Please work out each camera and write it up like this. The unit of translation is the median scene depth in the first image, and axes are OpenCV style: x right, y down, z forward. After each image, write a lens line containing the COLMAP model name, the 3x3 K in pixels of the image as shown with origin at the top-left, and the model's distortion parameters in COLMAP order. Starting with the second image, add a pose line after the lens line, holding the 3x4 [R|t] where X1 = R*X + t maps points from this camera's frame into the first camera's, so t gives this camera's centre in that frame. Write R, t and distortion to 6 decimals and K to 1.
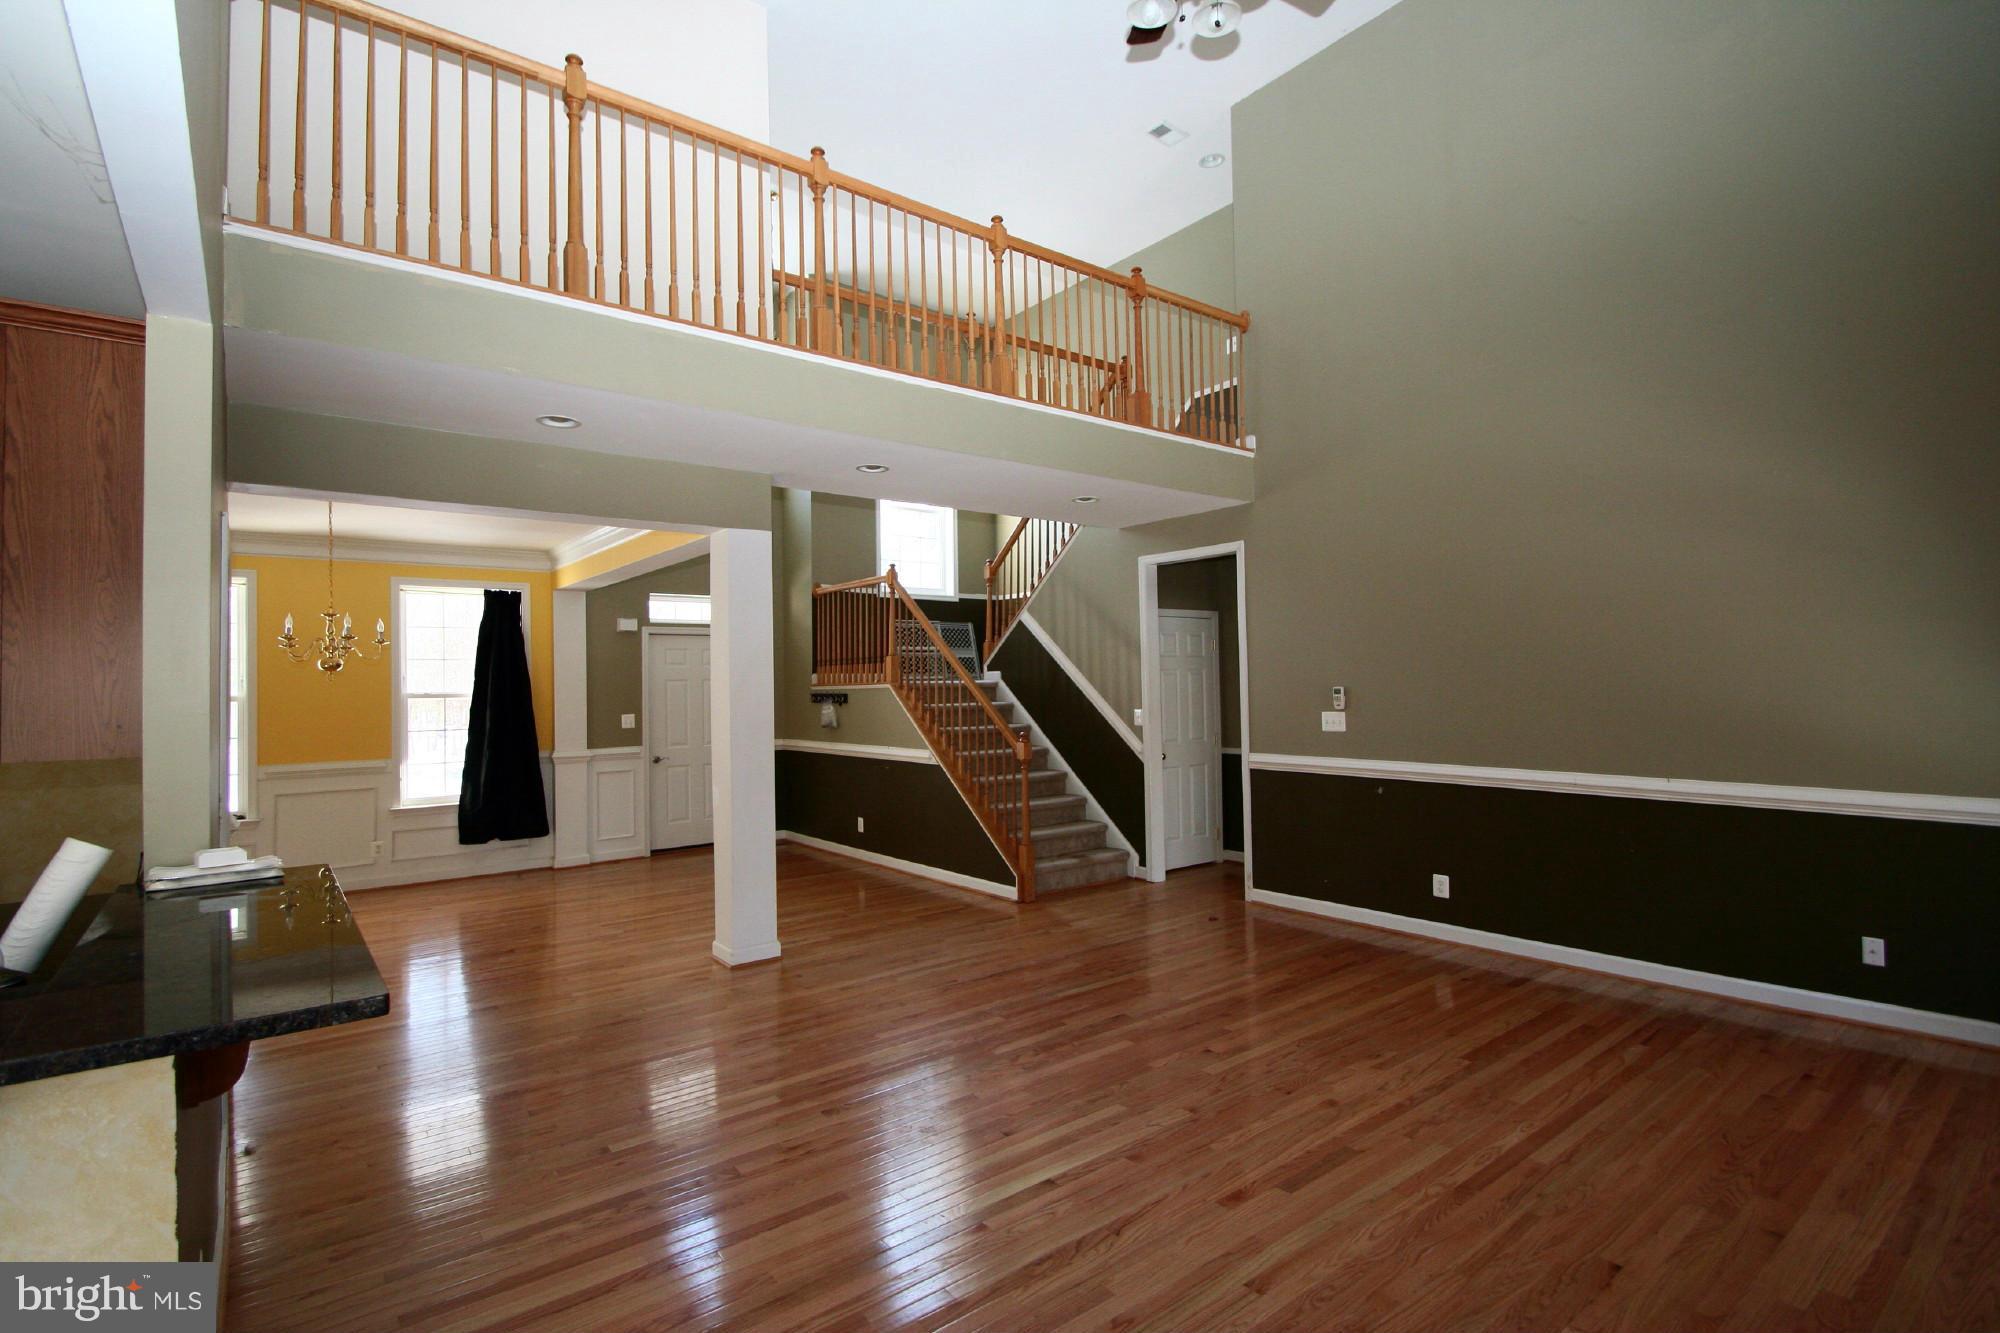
lens RADIAL K [[937.1, 0, 982.3], [0, 937.1, 658.2], [0, 0, 1]] dist [0.010196, -0.014367]
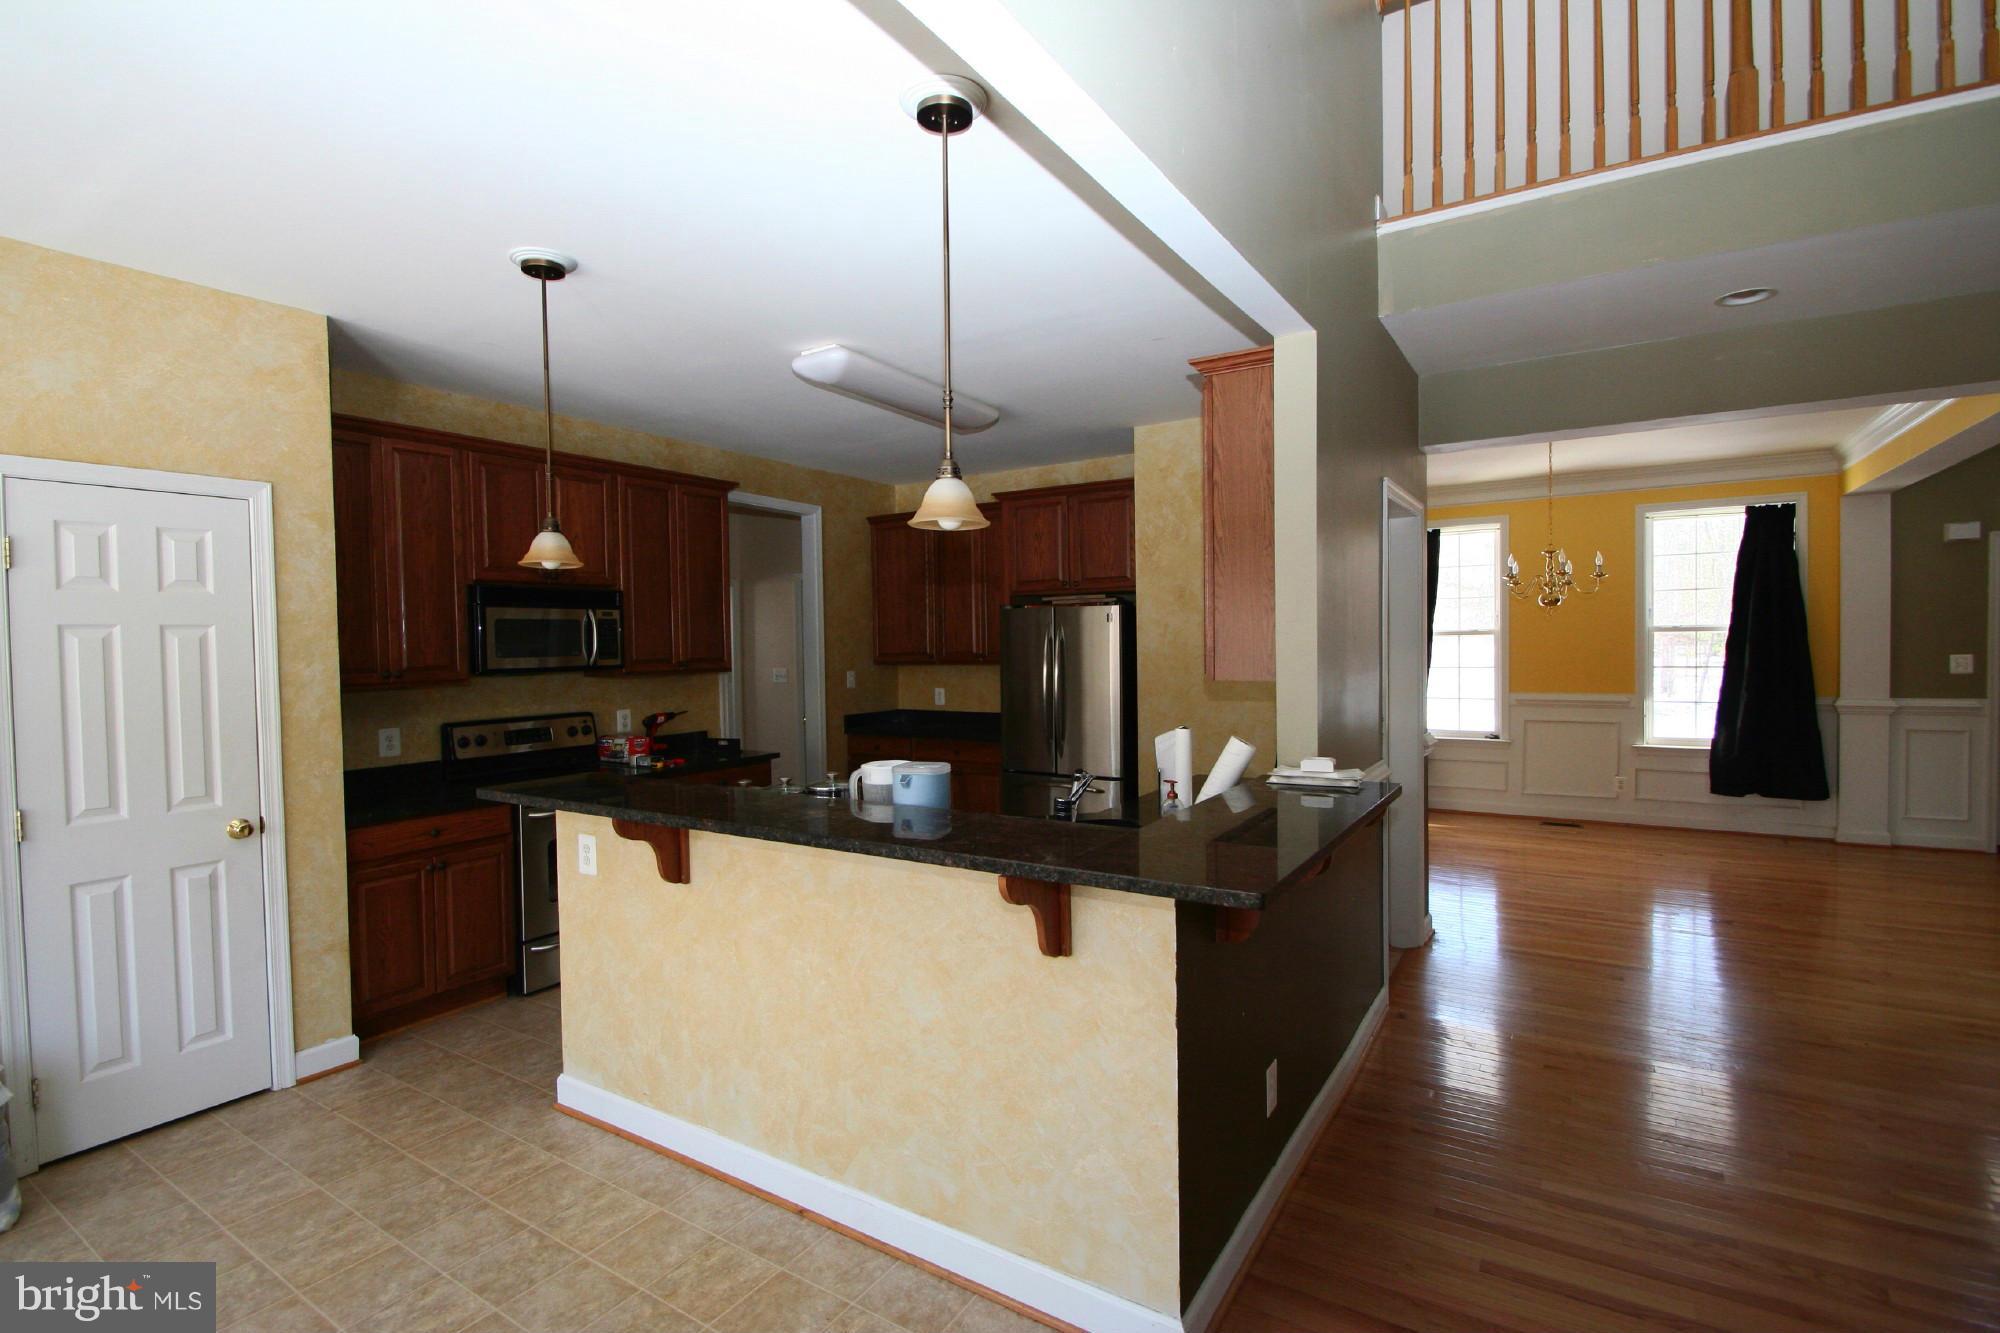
lens RADIAL K [[937.1, 0, 991.7], [0, 937.1, 664.0], [0, 0, 1]] dist [0.010196, -0.014367]
pose [[0.330784, 0.036637, -0.942995, 0.074843], [0.039930, 0.997808, 0.052773, -0.001840], [0.942861, -0.055110, 0.328596, 0.064571]]
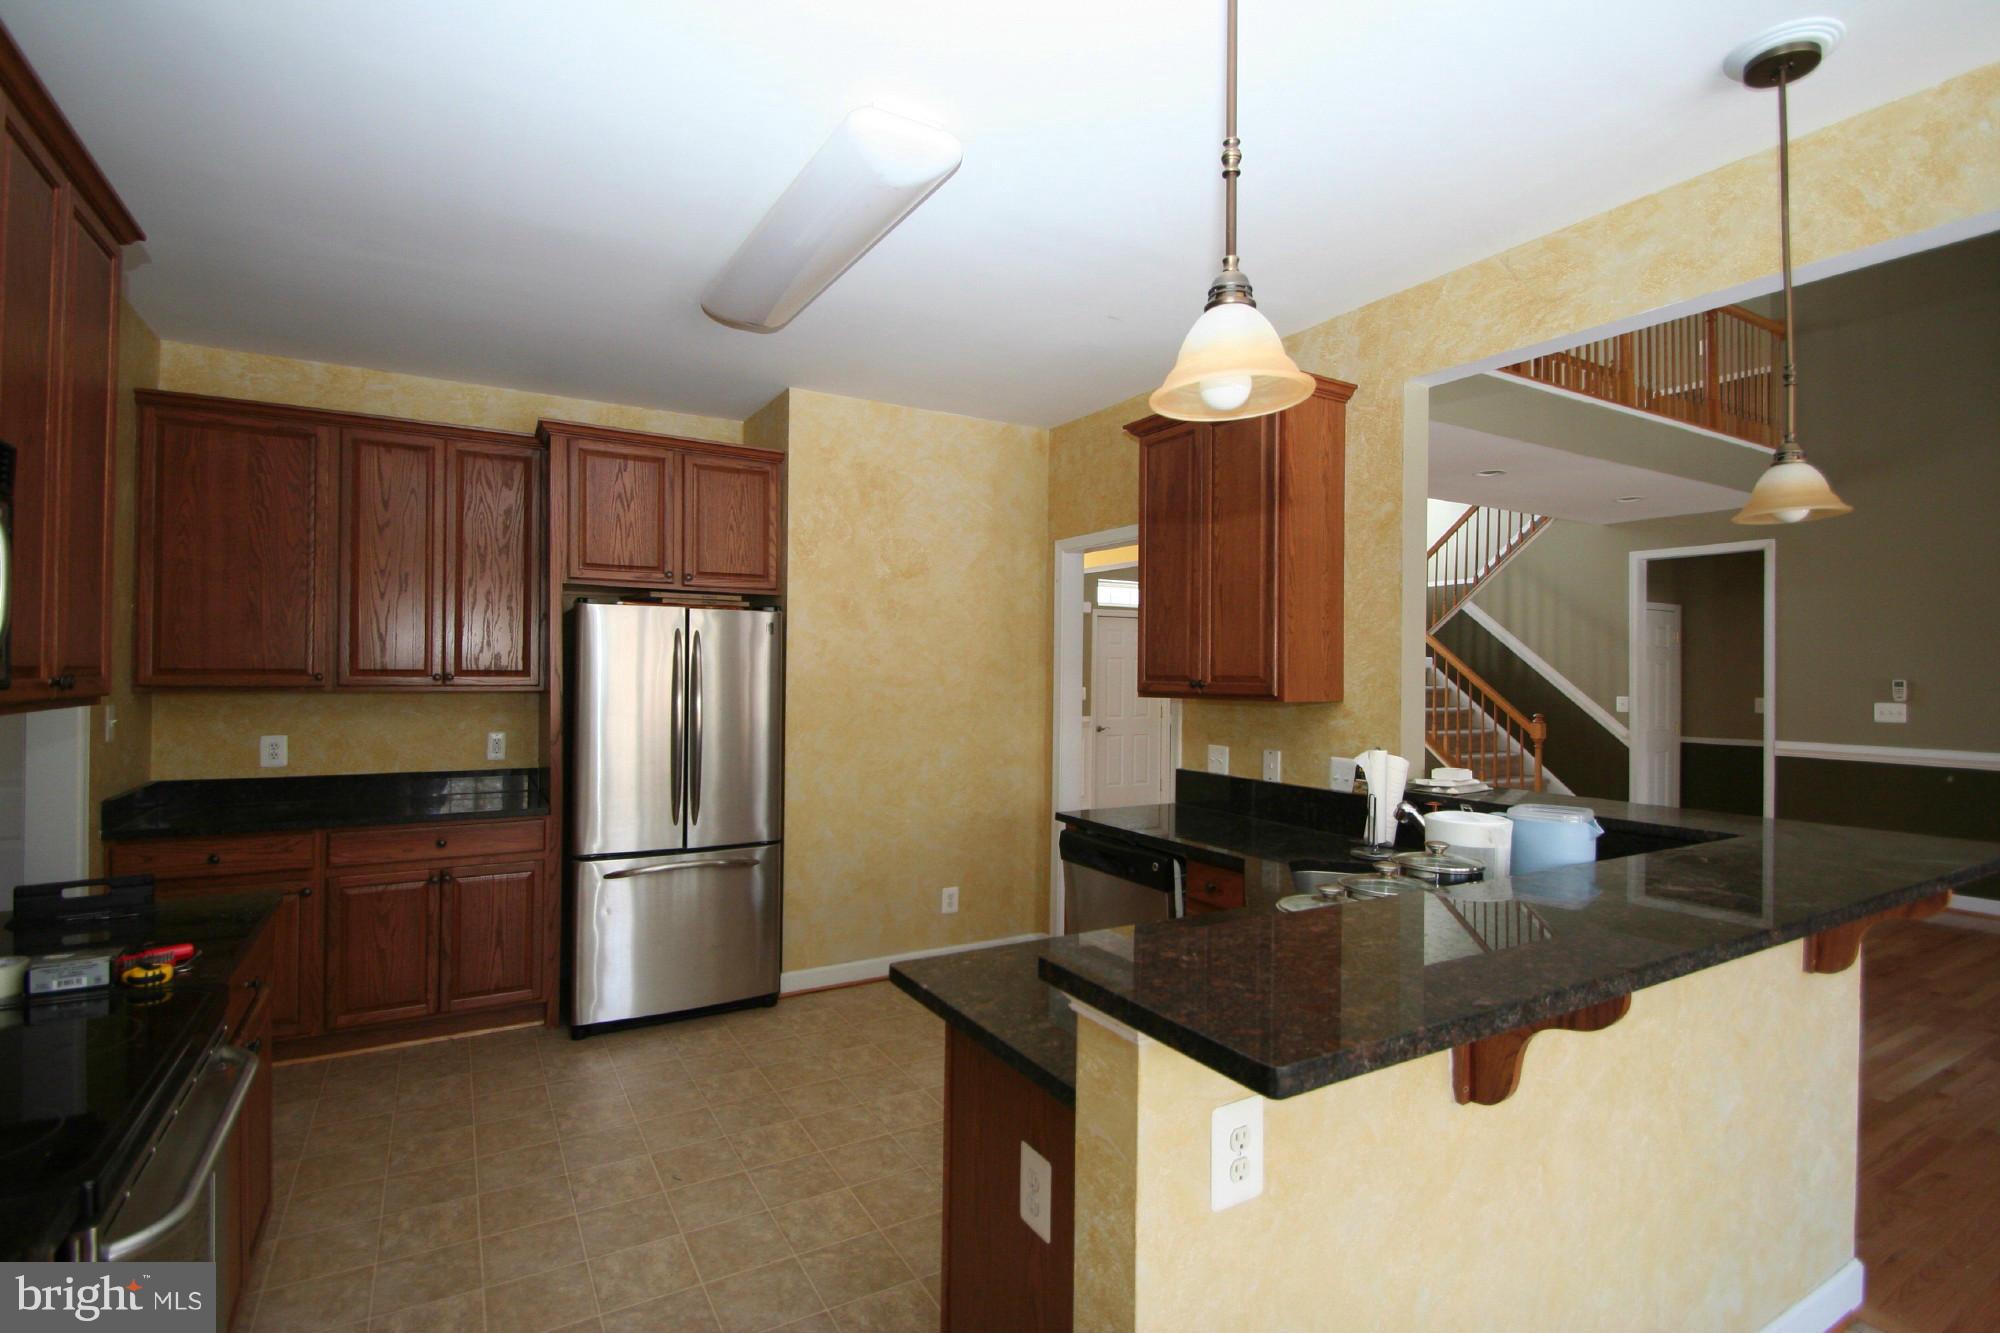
lens RADIAL K [[937.1, 0, 979.1], [0, 937.1, 663.8], [0, 0, 1]] dist [0.010196, -0.014367]
pose [[0.990128, 0.027809, -0.137383, -0.455993], [-0.024627, 0.999389, 0.024801, 0.010070], [0.137989, -0.021173, 0.990207, -0.163726]]
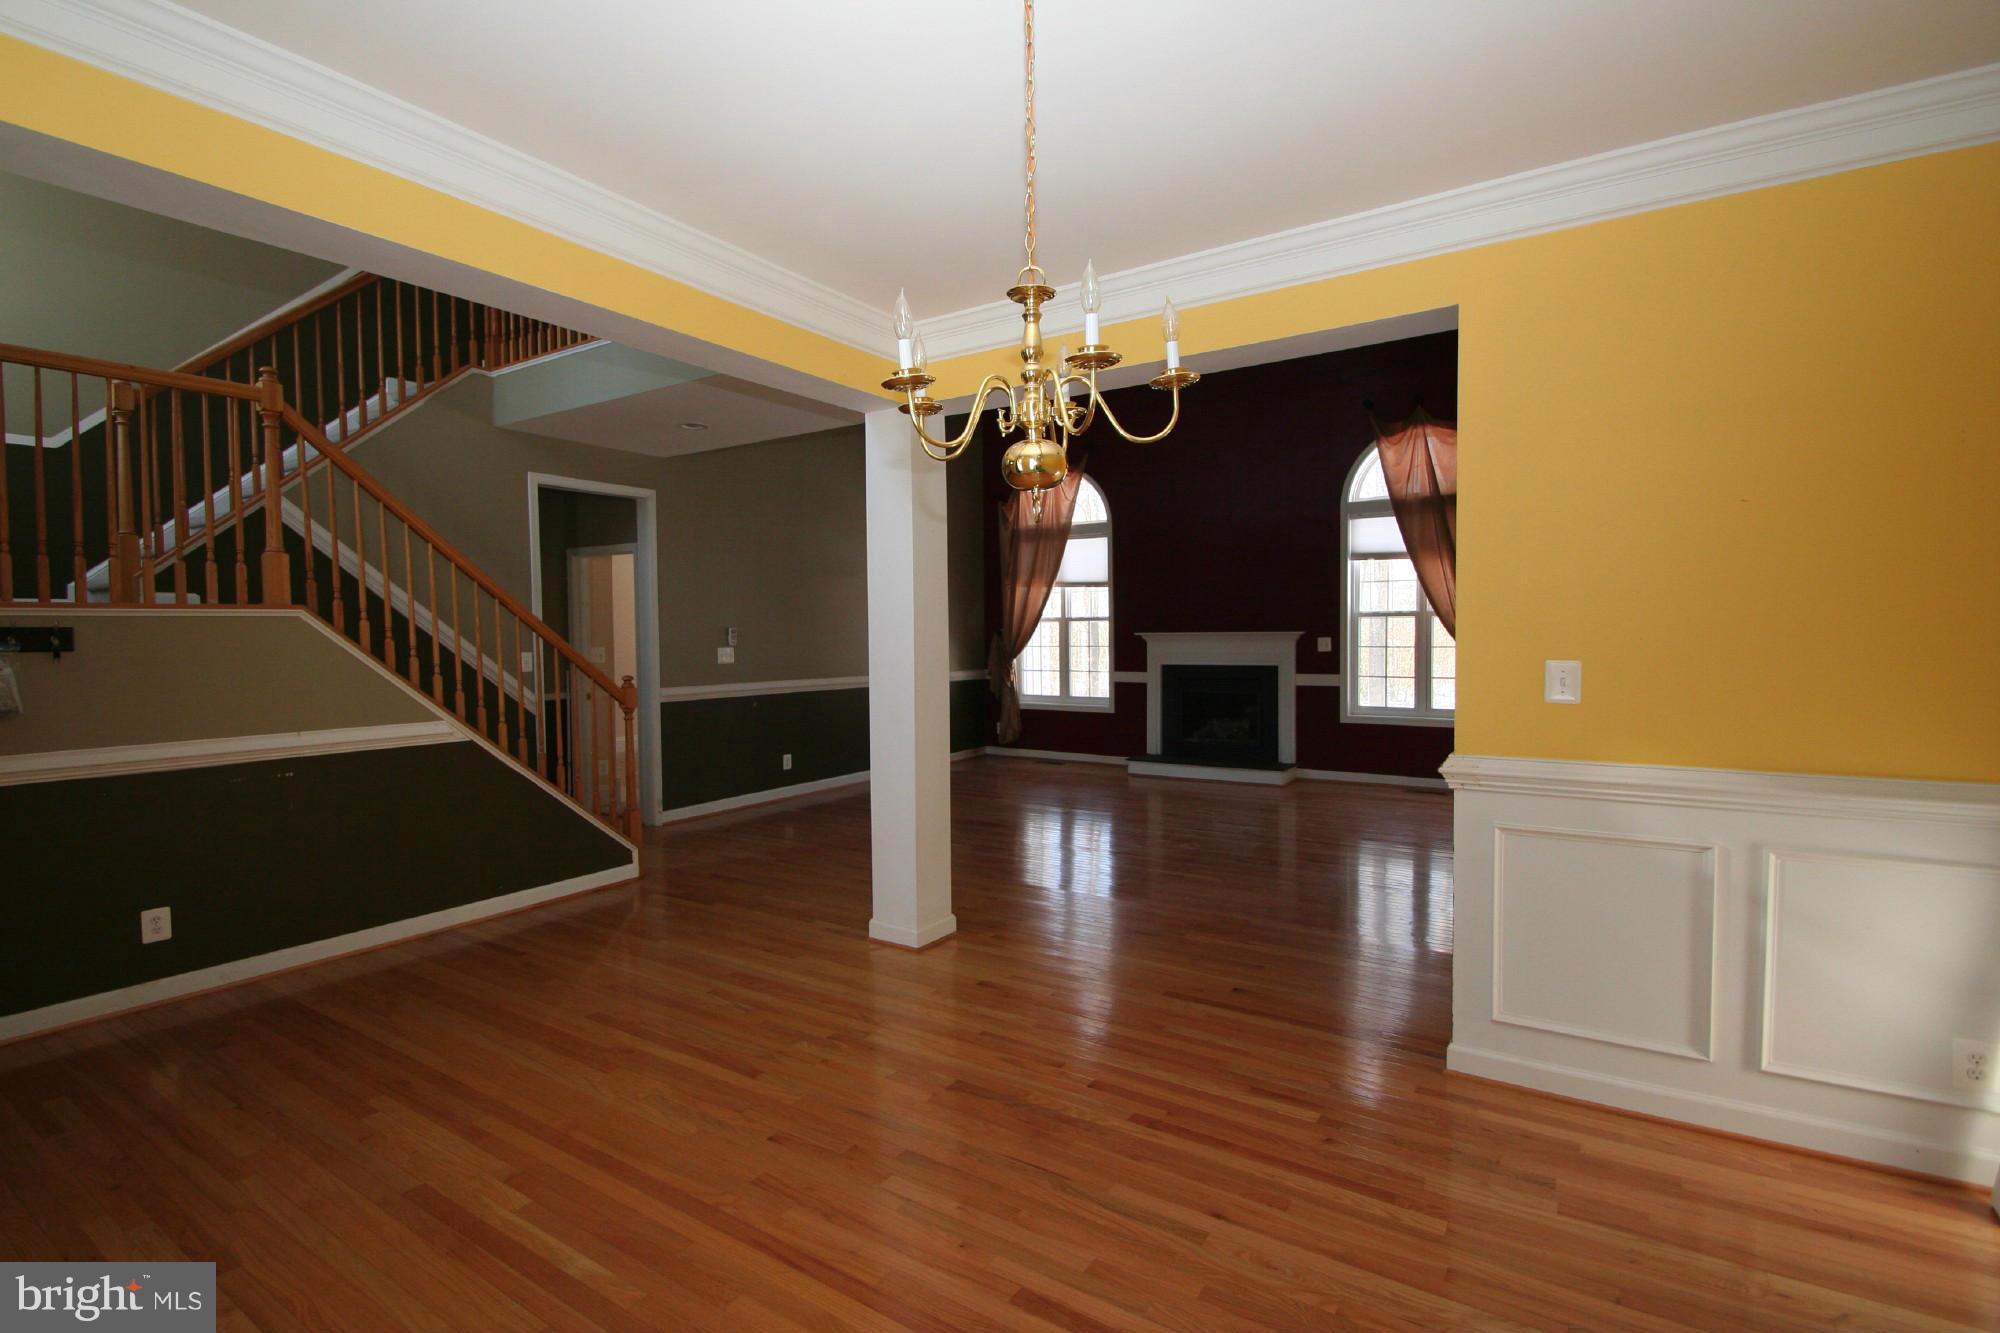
lens RADIAL K [[937.1, 0, 989.5], [0, 937.1, 675.2], [0, 0, 1]] dist [0.010196, -0.014367]
pose [[-0.326400, -0.023593, 0.944937, -0.859489], [-0.014395, 0.999697, 0.019988, 0.058437], [-0.945122, -0.007078, -0.326640, 0.989806]]
